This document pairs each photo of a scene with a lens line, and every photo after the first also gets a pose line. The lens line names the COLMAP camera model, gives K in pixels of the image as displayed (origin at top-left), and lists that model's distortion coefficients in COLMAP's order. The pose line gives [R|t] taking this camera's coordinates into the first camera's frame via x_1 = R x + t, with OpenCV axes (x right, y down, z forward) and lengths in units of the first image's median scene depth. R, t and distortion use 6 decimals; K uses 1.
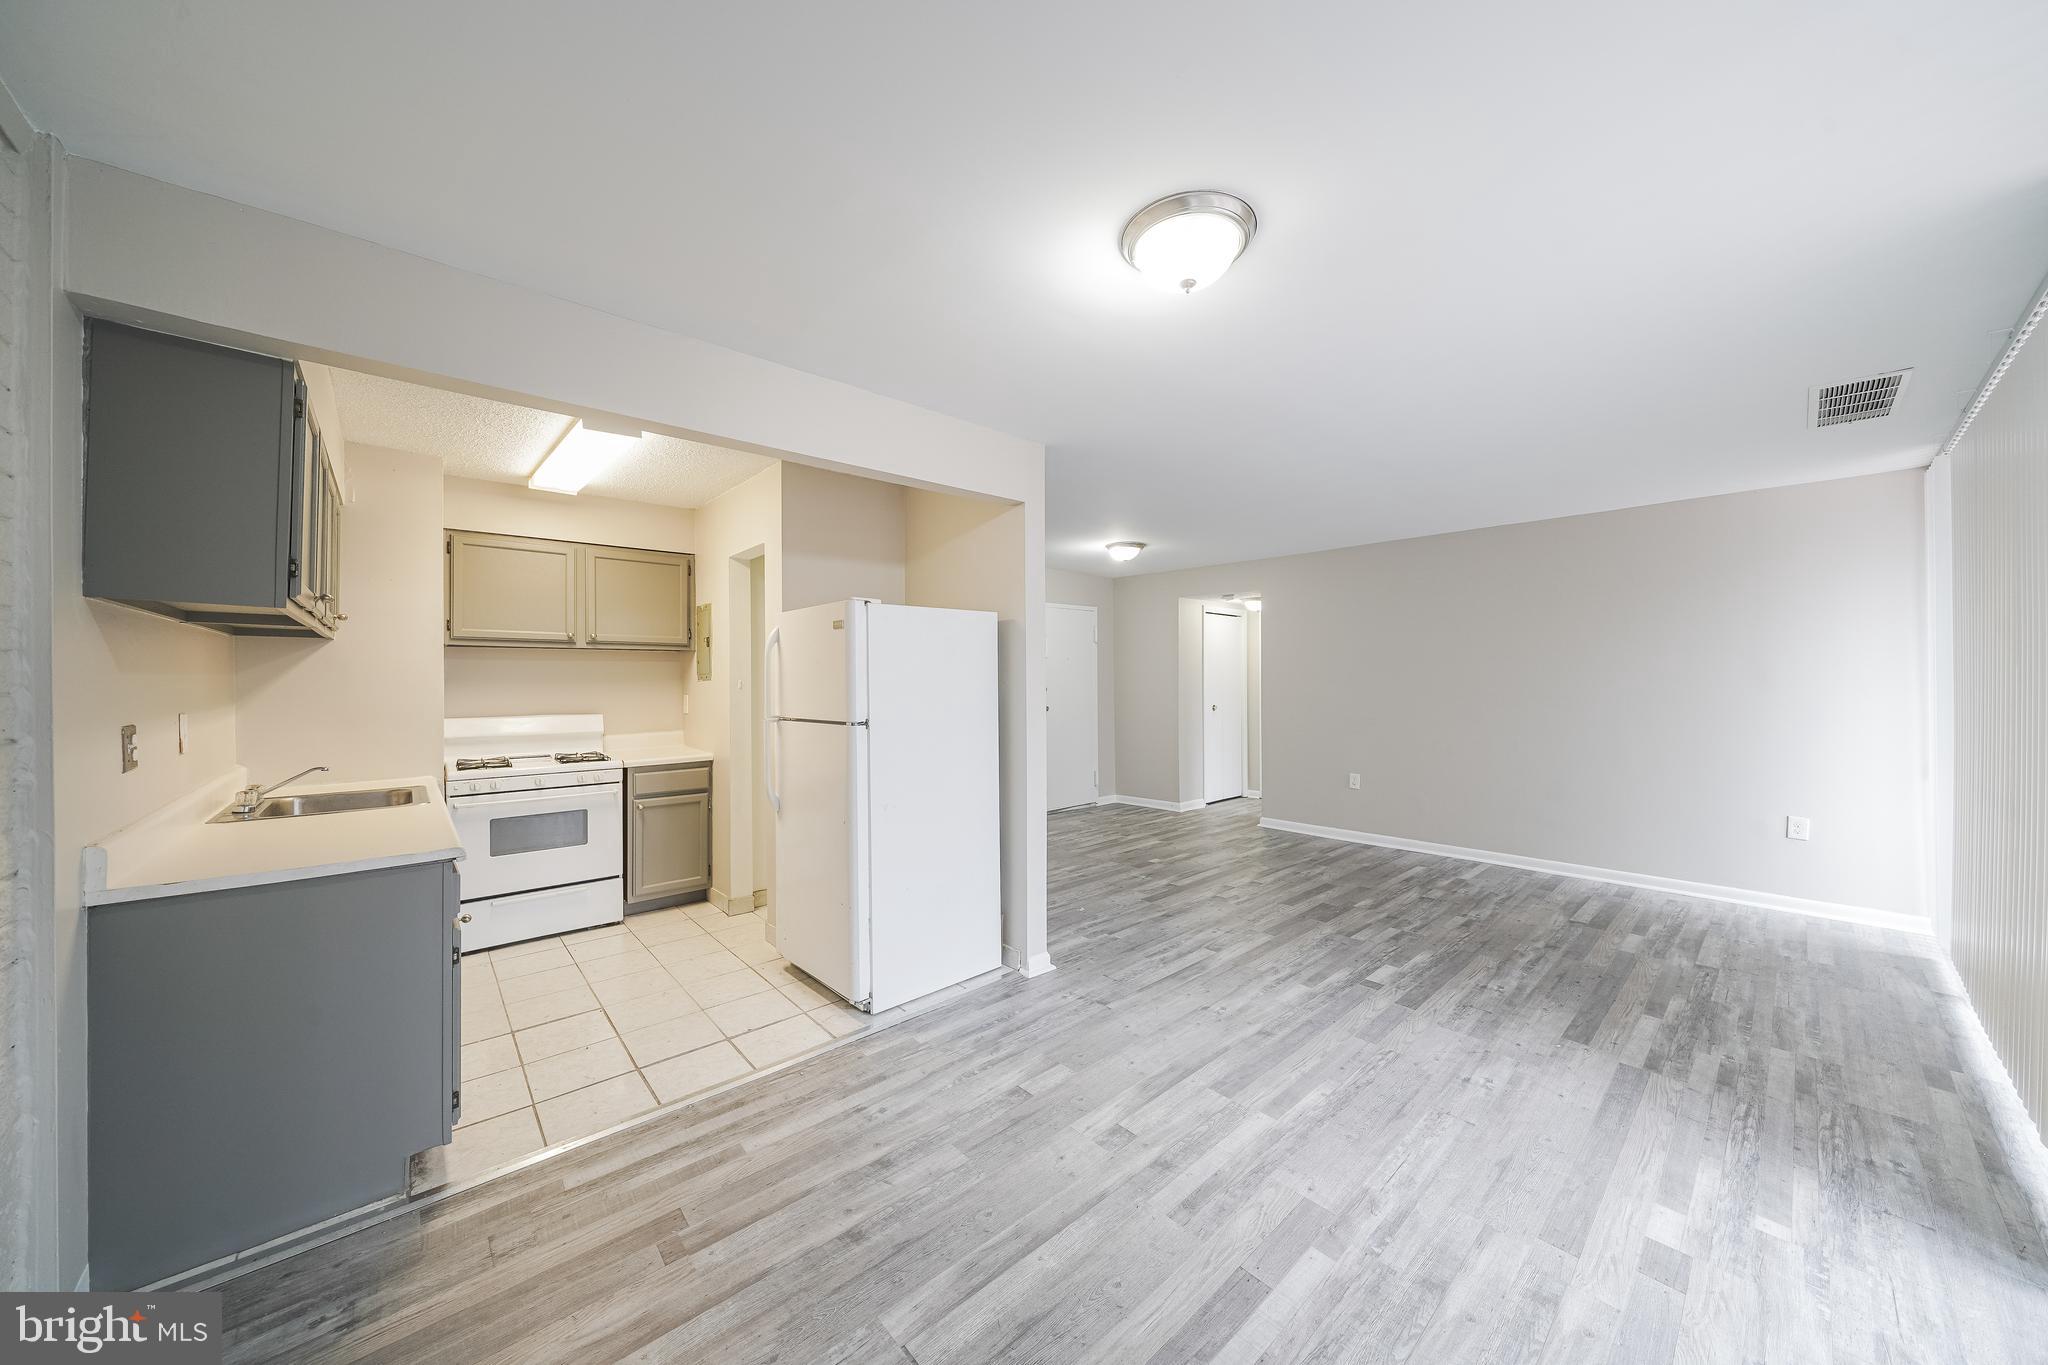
lens RADIAL K [[700.0, 0, 1034.2], [0, 700.0, 680.3], [0, 0, 1]] dist [-0.006599, 0.000189]
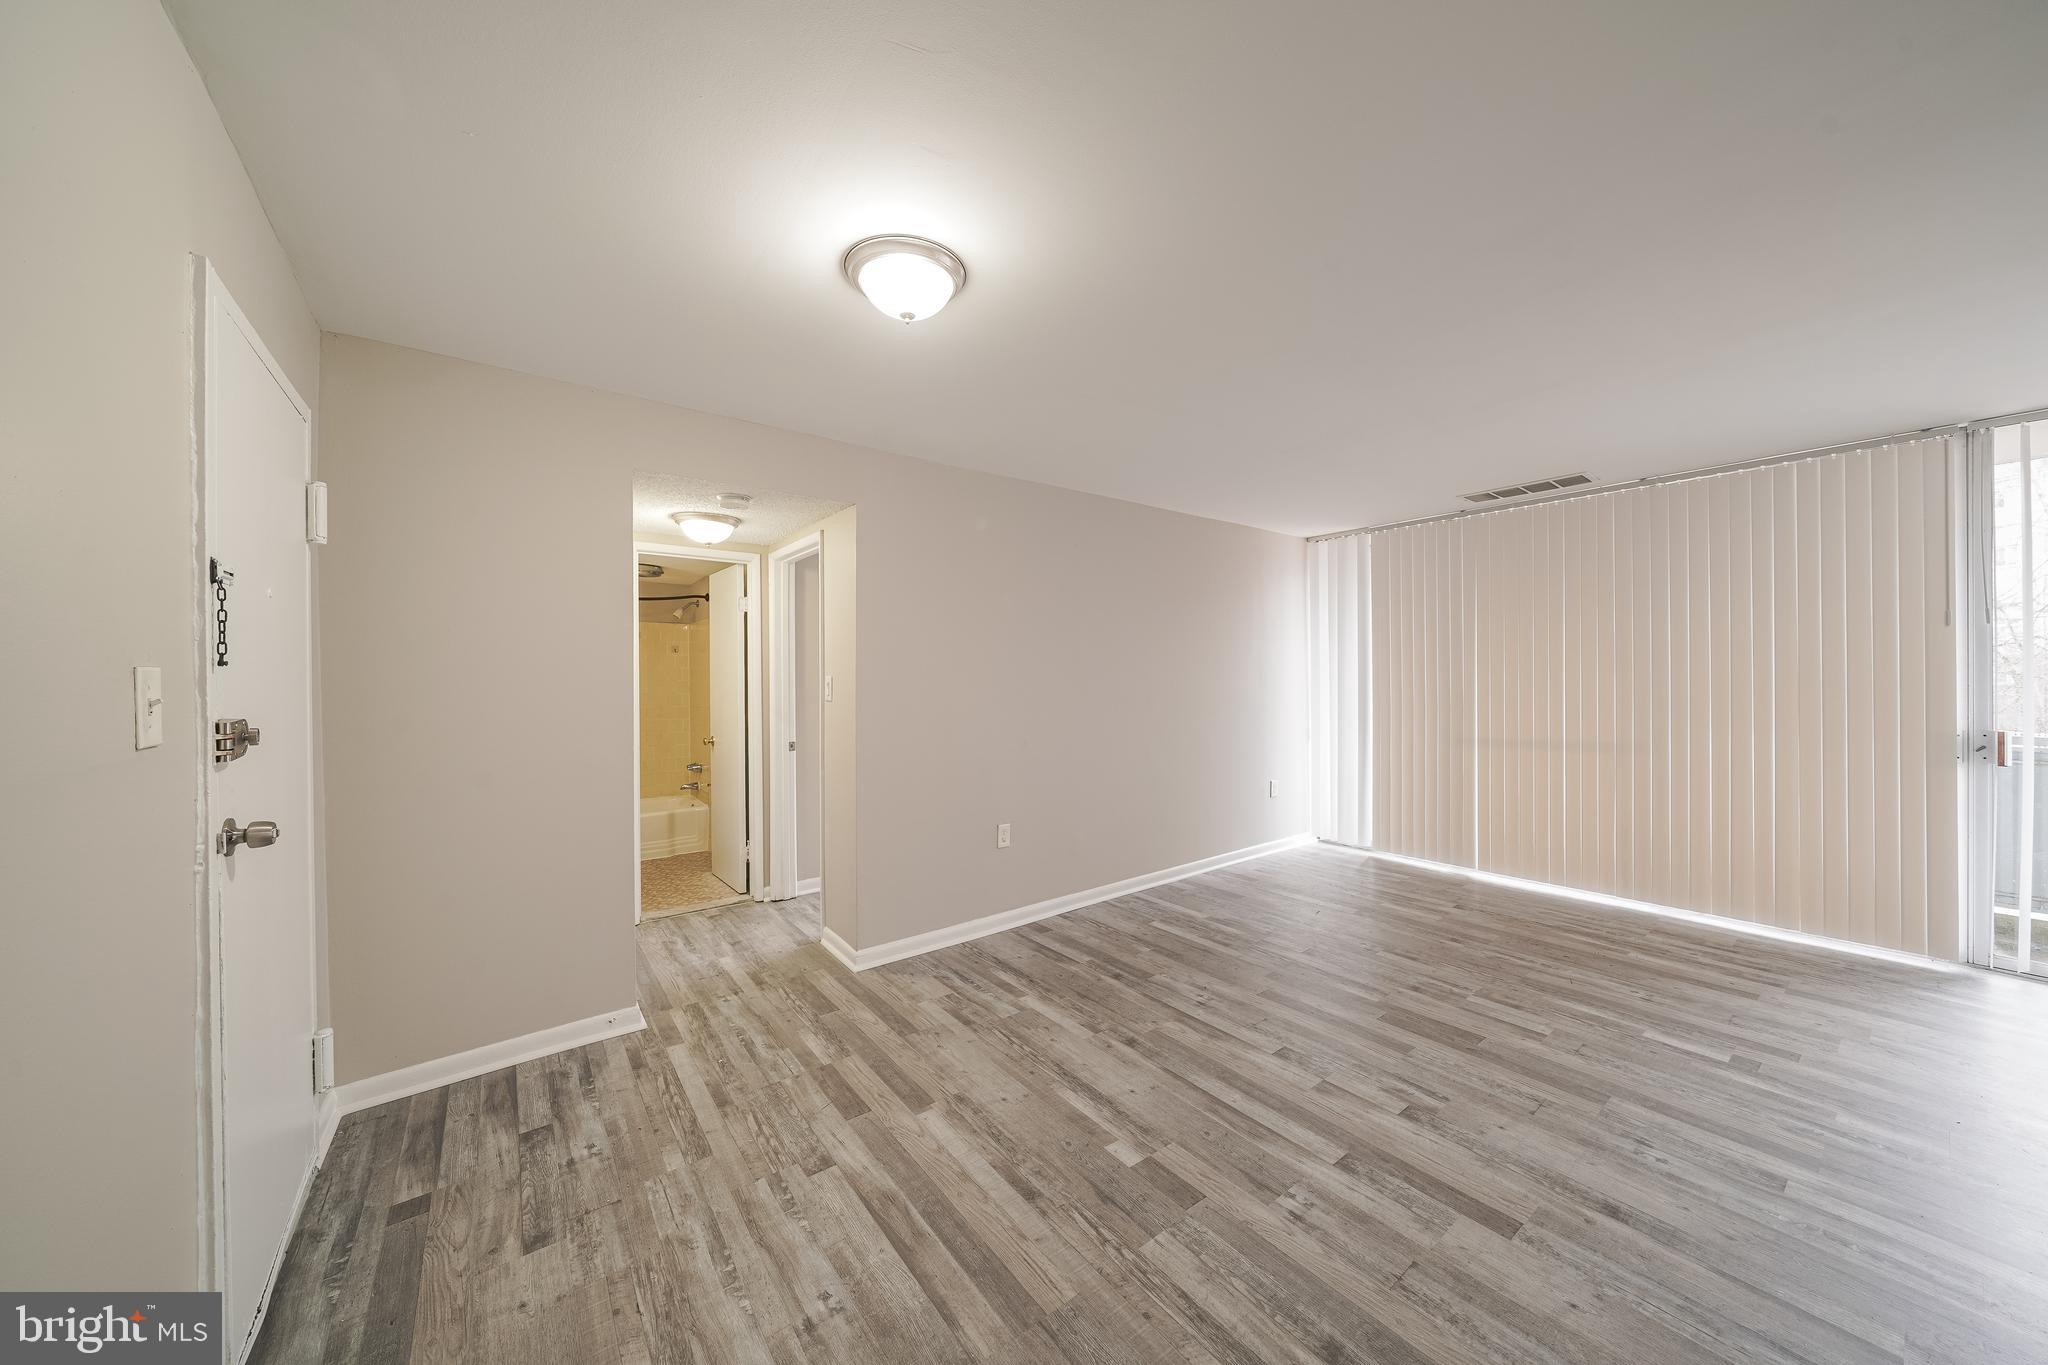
lens RADIAL K [[700.0, 0, 1034.2], [0, 700.0, 680.3], [0, 0, 1]] dist [-0.006599, 0.000189]
pose [[0.083035, -0.000274, 0.996547, -0.346679], [0.010733, 0.999942, -0.000620, -0.000181], [-0.996489, 0.010748, 0.083033, 1.674274]]
